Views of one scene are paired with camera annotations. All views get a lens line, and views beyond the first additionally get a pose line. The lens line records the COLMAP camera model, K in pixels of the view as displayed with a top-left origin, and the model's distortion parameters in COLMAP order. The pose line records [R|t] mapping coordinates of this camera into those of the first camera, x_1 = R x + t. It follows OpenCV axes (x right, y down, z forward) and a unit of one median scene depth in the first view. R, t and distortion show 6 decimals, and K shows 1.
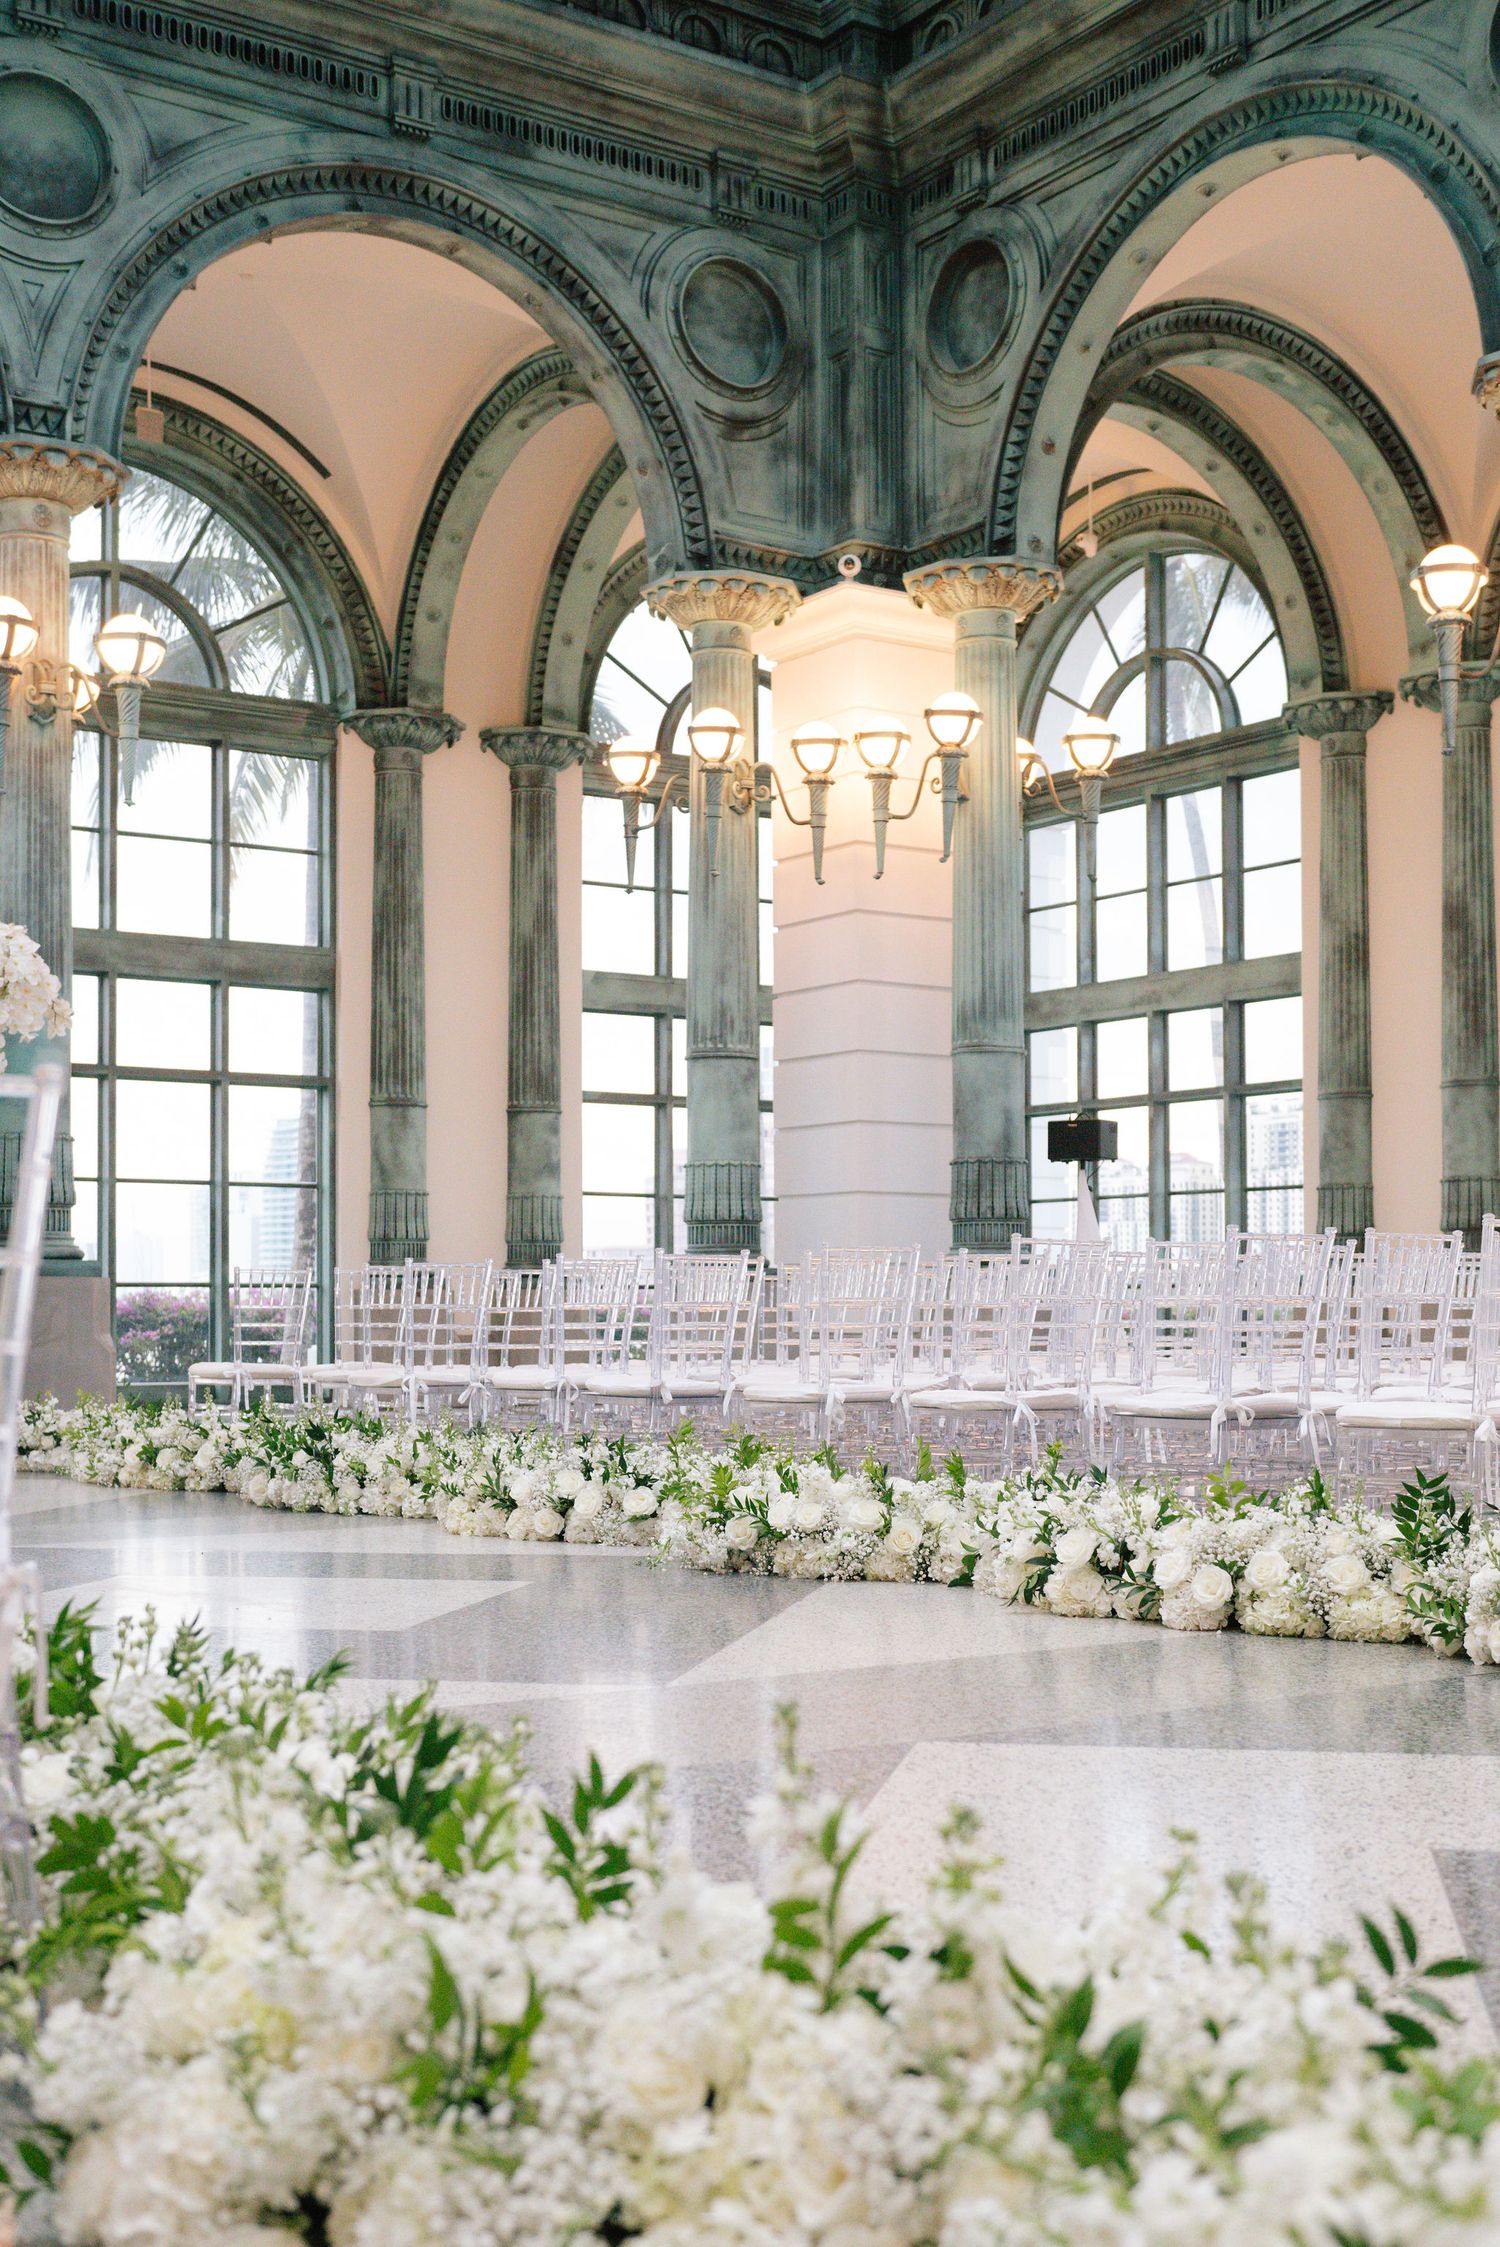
lens RADIAL K [[2659.5, 0, 751.3], [0, 2659.5, 1248.4], [0, 0, 1]] dist [-0.010105, -0.014716]
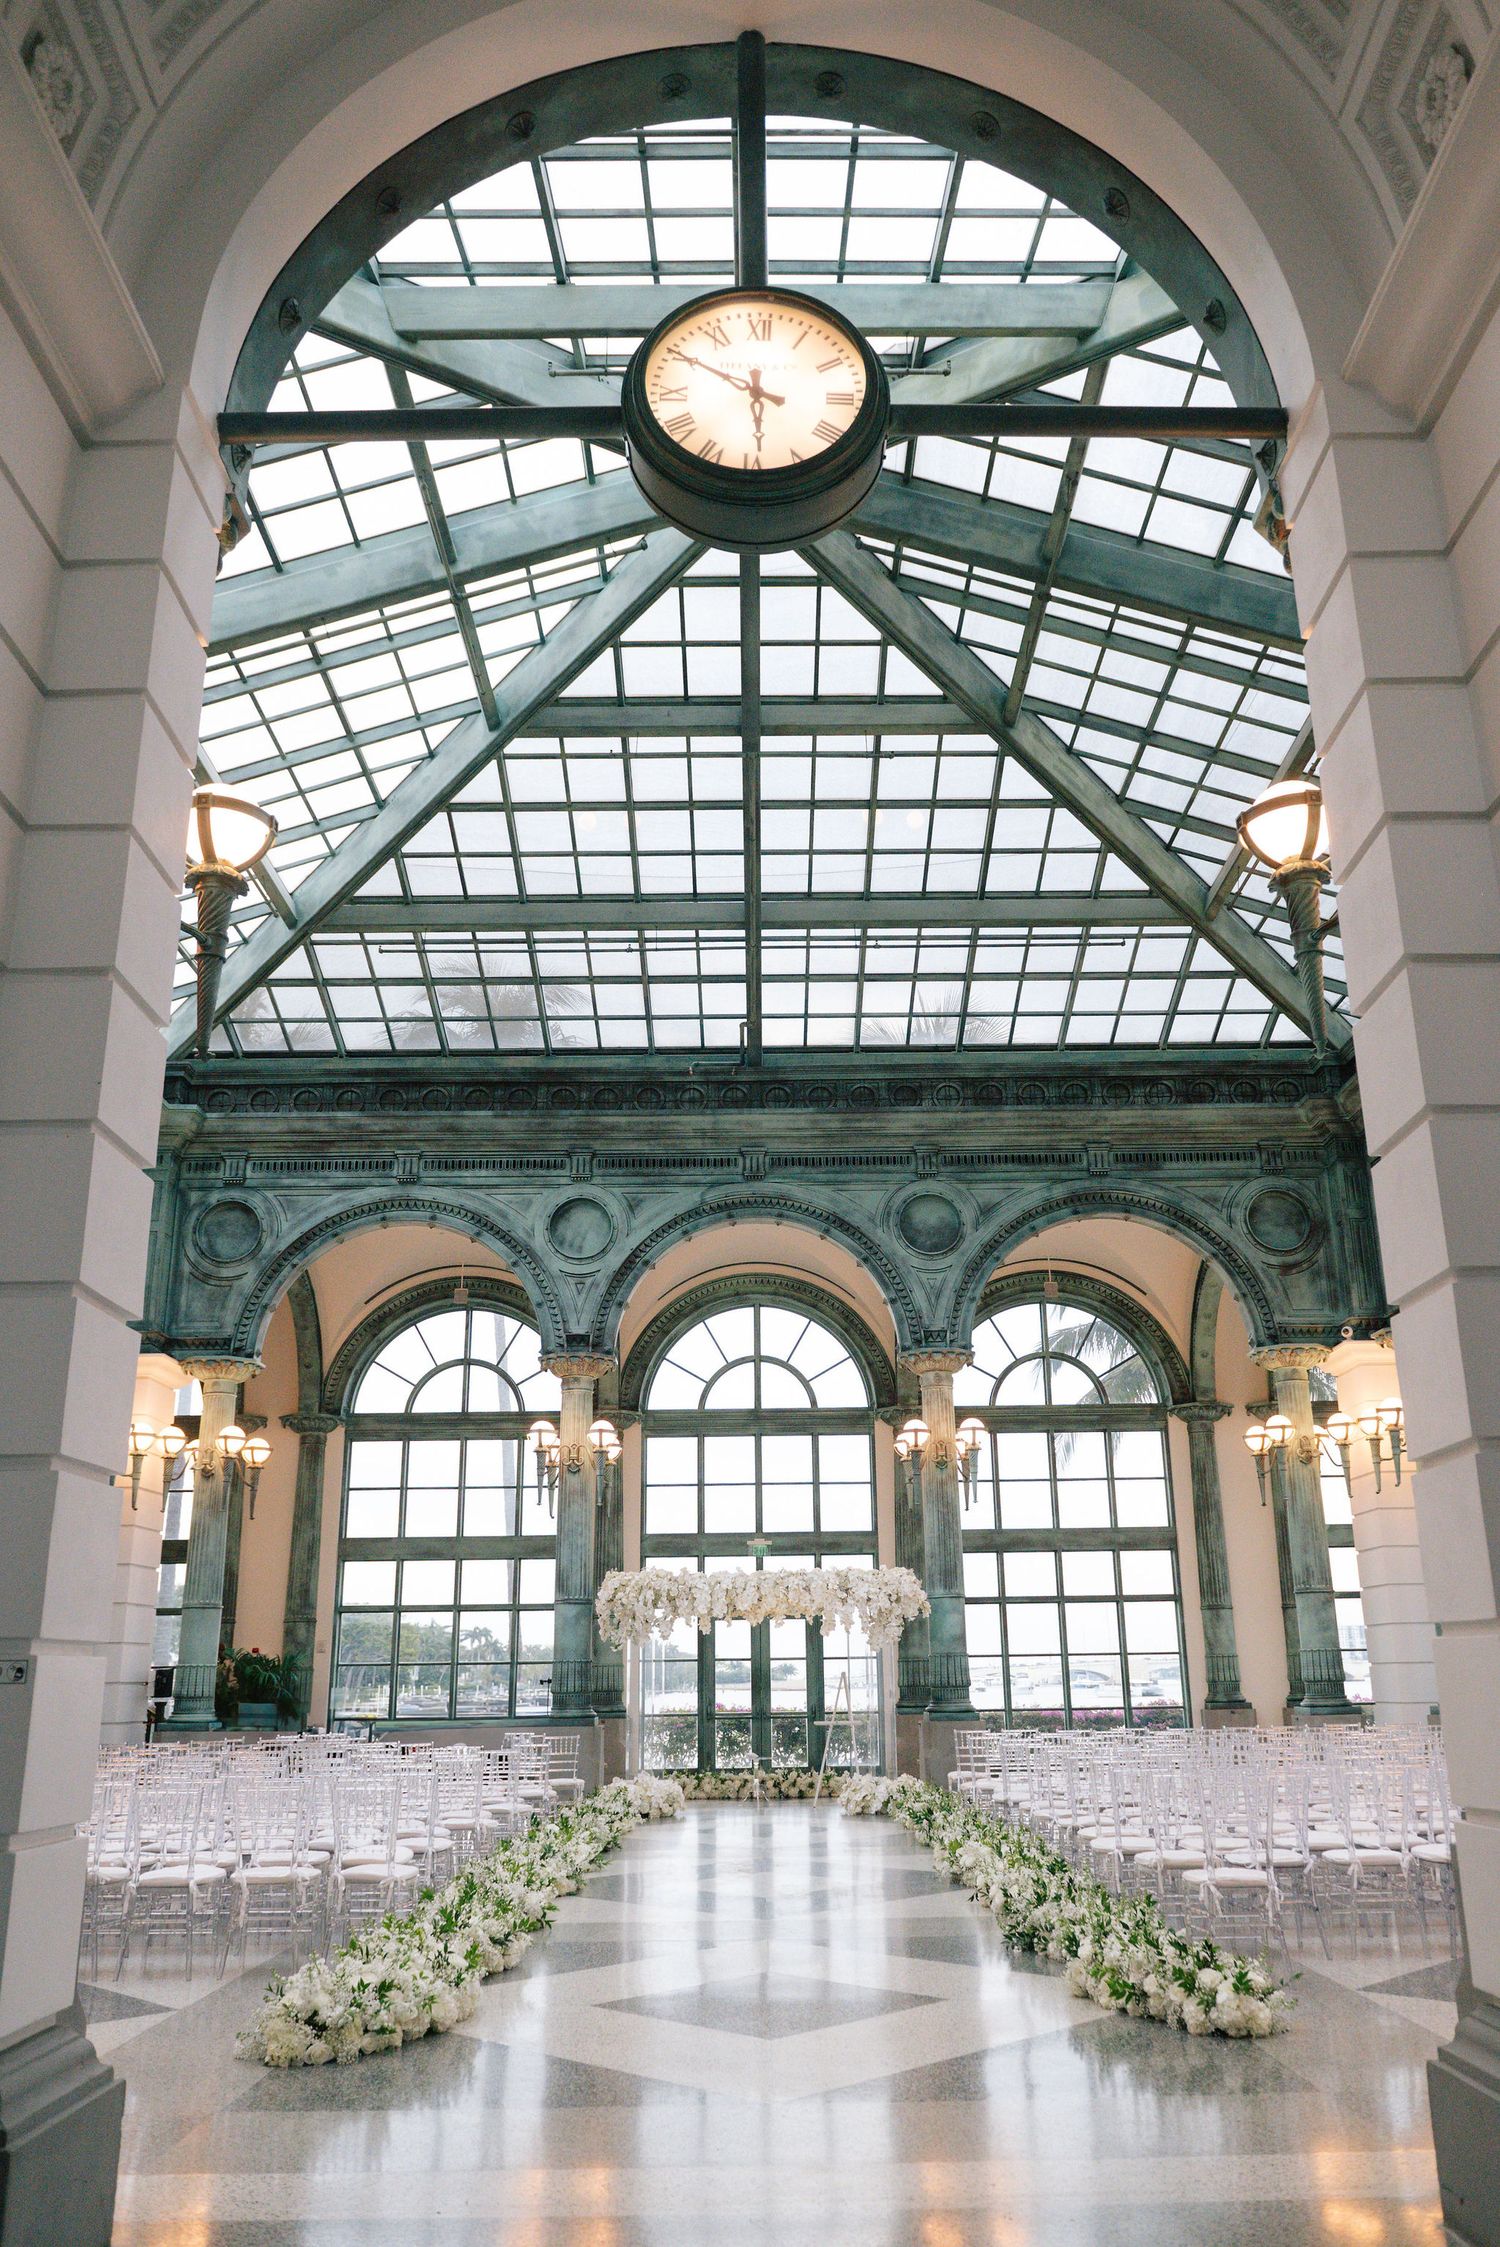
lens RADIAL K [[1638.2, 0, 775.5], [0, 1638.2, 1171.9], [0, 0, 1]] dist [-0.009435, -0.003837]
pose [[0.828990, -0.175611, -0.530977, 0.347167], [0.026510, 0.960693, -0.276344, -0.046718], [0.558635, 0.215010, 0.801060, -0.231047]]
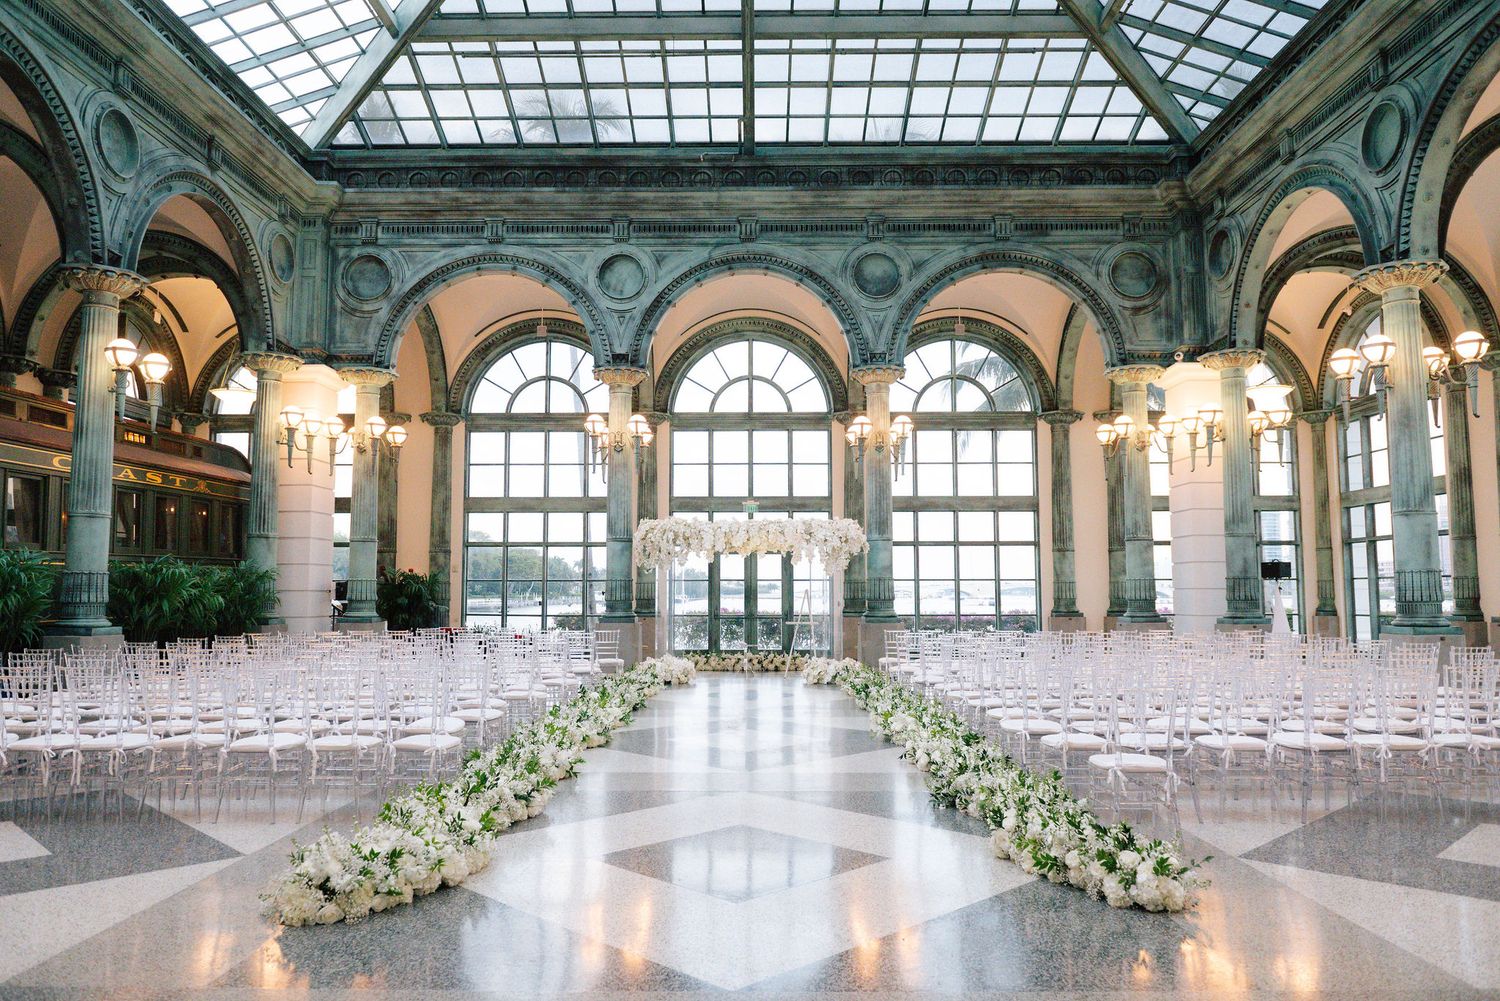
lens RADIAL K [[1042.6, 0, 743.6], [0, 1042.6, 506.4], [0, 0, 1]] dist [-0.009899, -0.007816]
pose [[0.817396, -0.047115, -0.574146, 0.272857], [0.014048, 0.997984, -0.061896, -0.045012], [0.575904, 0.042528, 0.816410, -0.110914]]
